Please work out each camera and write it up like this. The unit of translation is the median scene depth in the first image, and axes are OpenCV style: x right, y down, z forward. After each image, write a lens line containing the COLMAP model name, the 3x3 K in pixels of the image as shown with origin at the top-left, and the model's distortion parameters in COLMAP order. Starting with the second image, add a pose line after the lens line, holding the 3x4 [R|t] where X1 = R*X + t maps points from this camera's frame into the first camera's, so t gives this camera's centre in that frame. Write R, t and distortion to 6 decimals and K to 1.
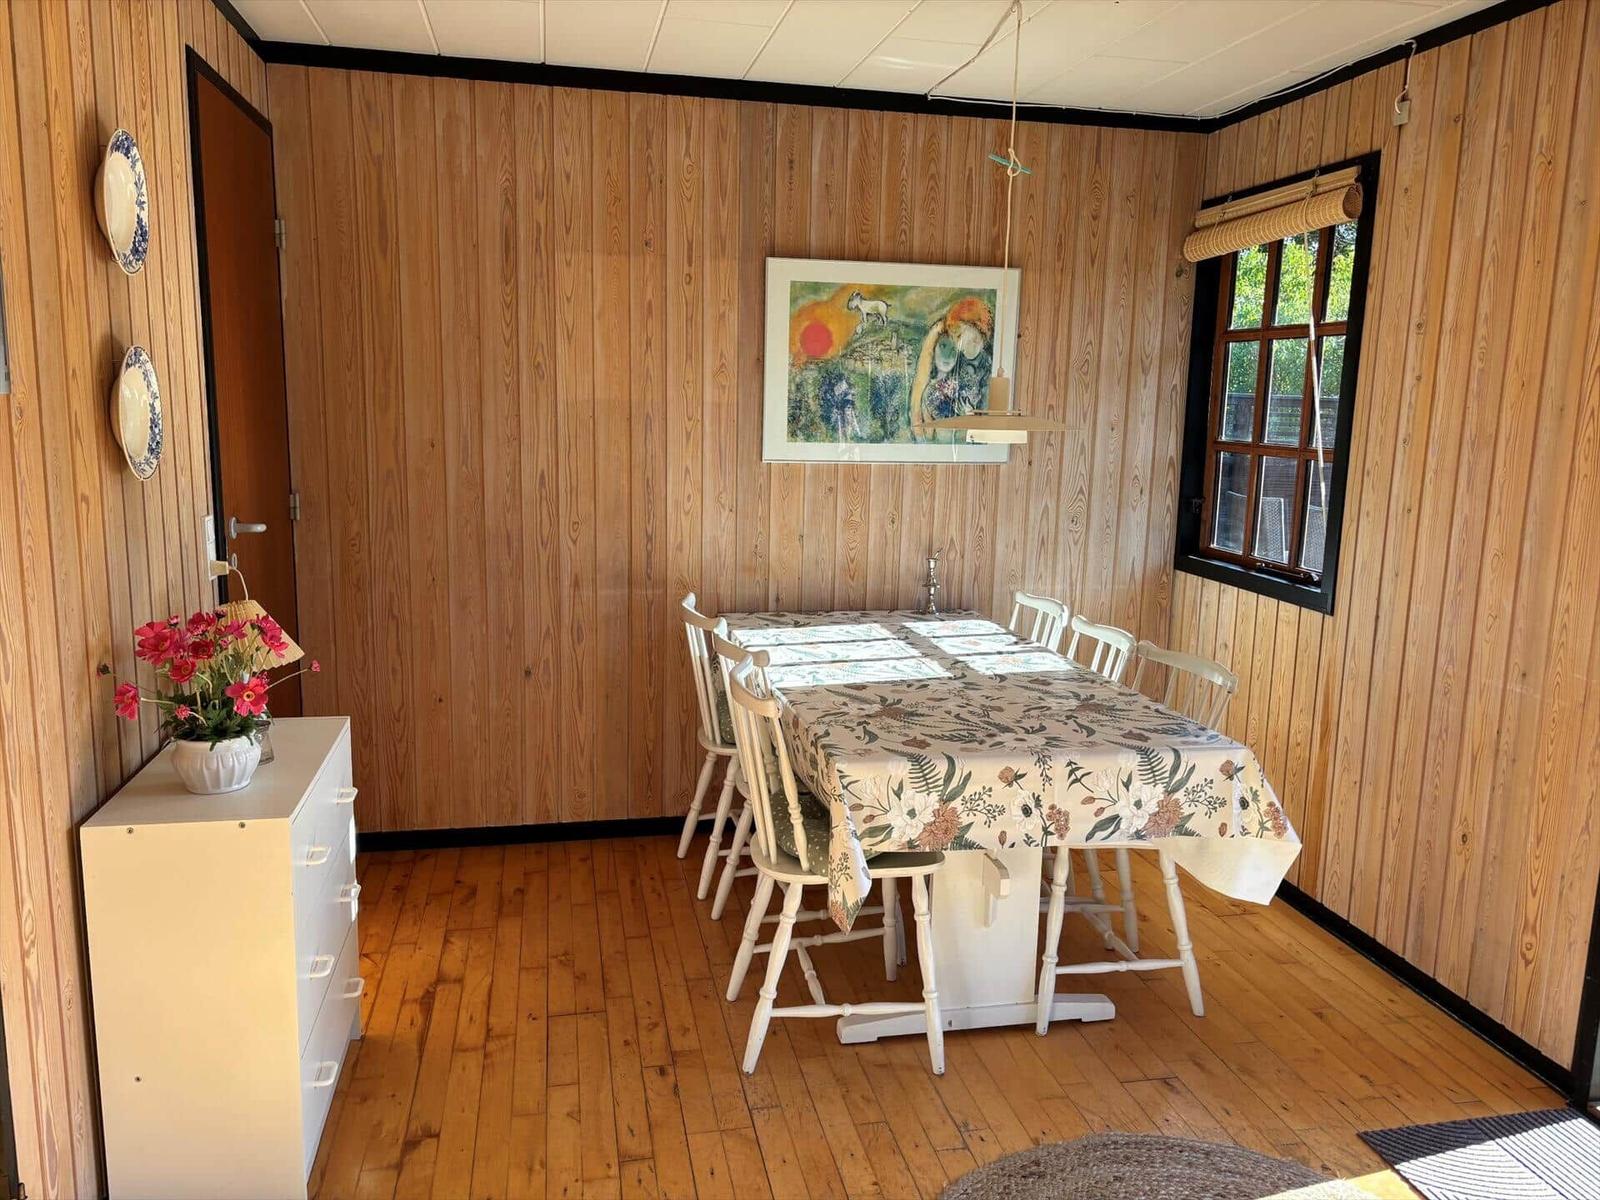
lens RADIAL K [[1187.7, 0, 800.0], [0, 1187.7, 600.0], [0, 0, 1]] dist [0.007512, -0.004620]
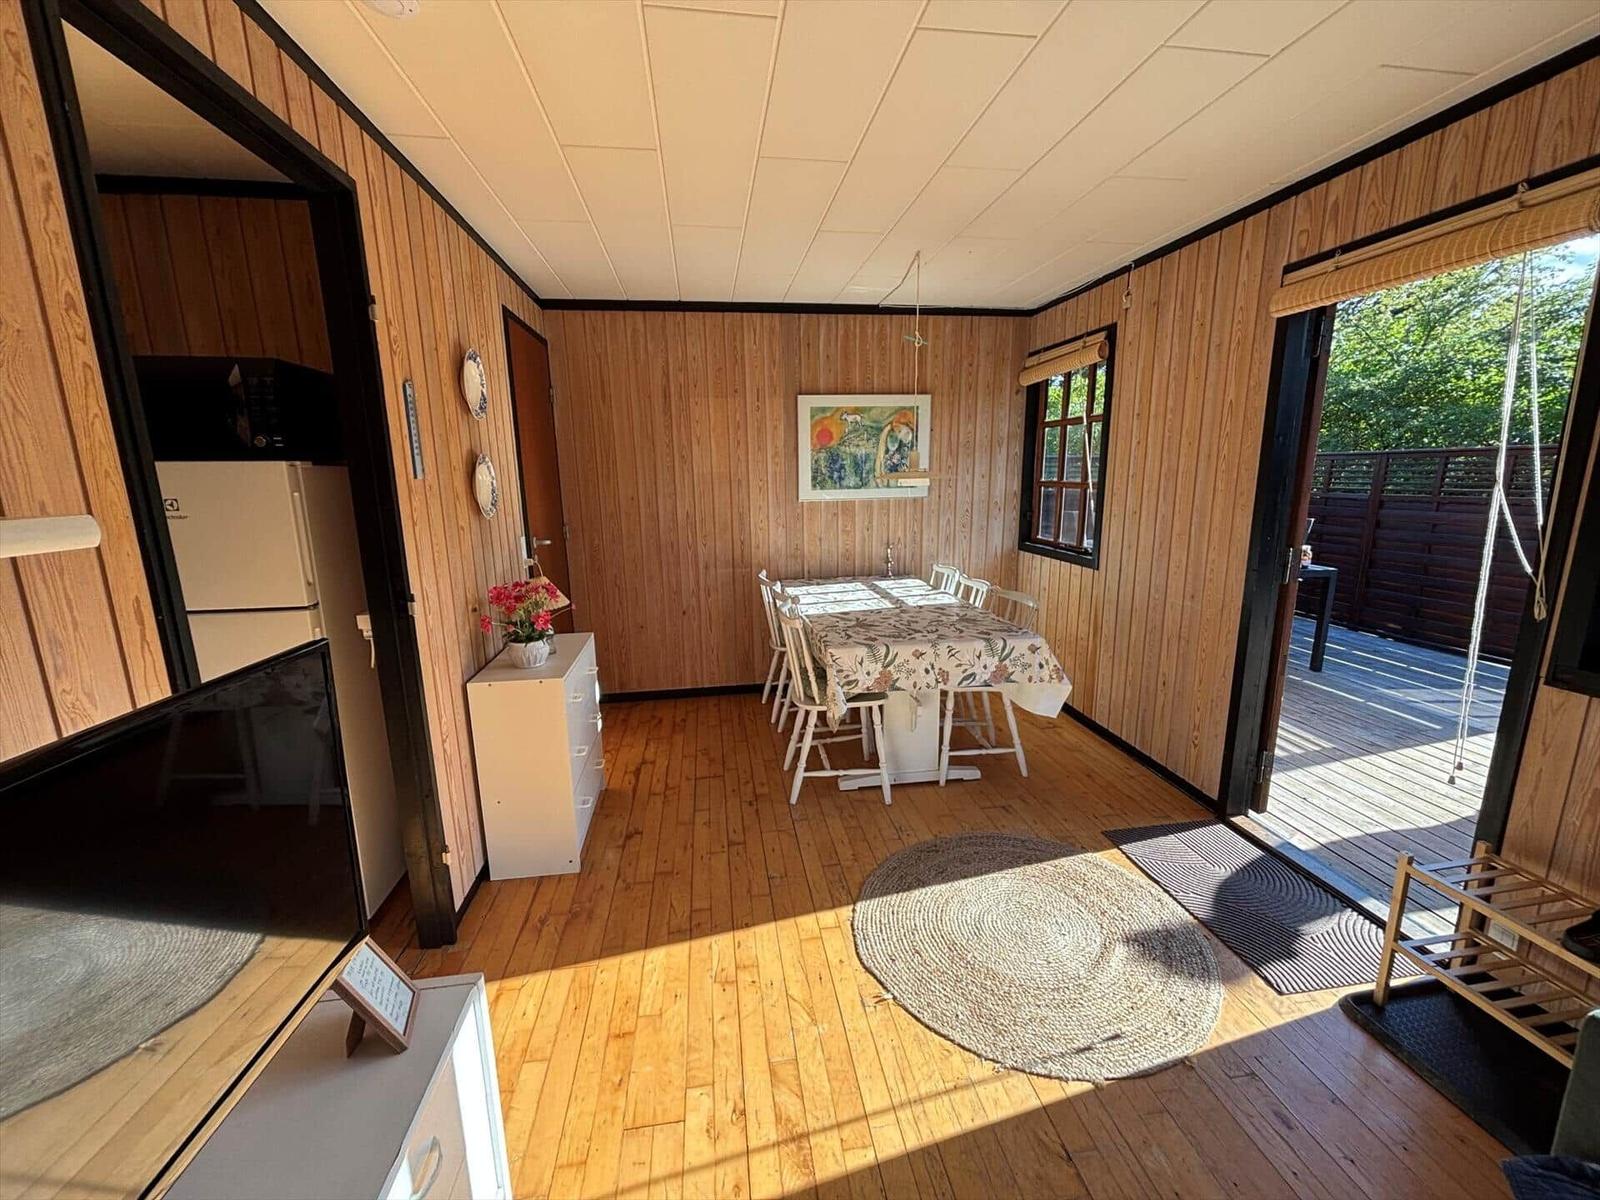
lens RADIAL K [[637.9, 0, 800.0], [0, 637.9, 600.0], [0, 0, 1]] dist [0.001969, -0.000198]
pose [[0.997141, -0.027132, -0.070527, 0.048492], [0.029322, 0.999114, 0.030202, 0.017309], [0.069645, -0.032184, 0.997053, -0.059202]]
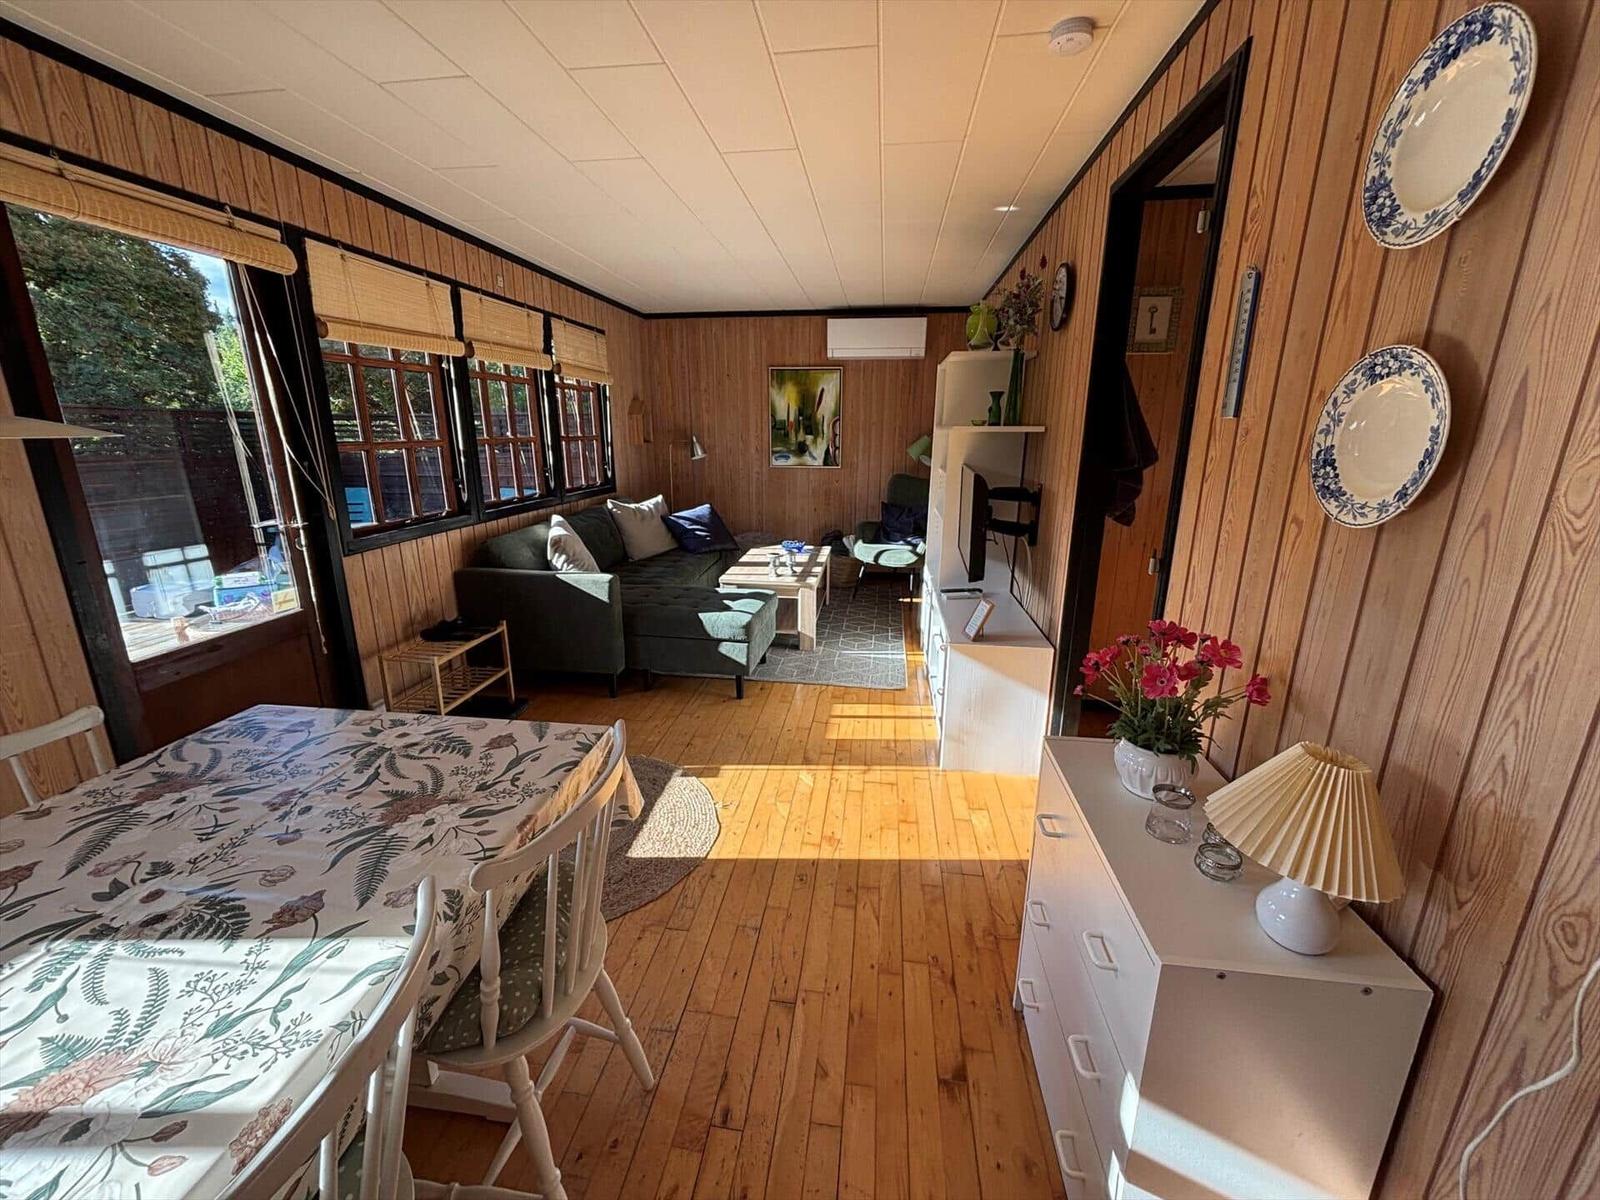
lens RADIAL K [[637.9, 0, 800.0], [0, 637.9, 600.0], [0, 0, 1]] dist [0.001969, -0.000198]
pose [[-0.944996, -0.113580, 0.306729, -0.260347], [0.026228, 0.908437, 0.417197, -0.185480], [-0.326030, 0.402294, -0.855490, 1.147306]]
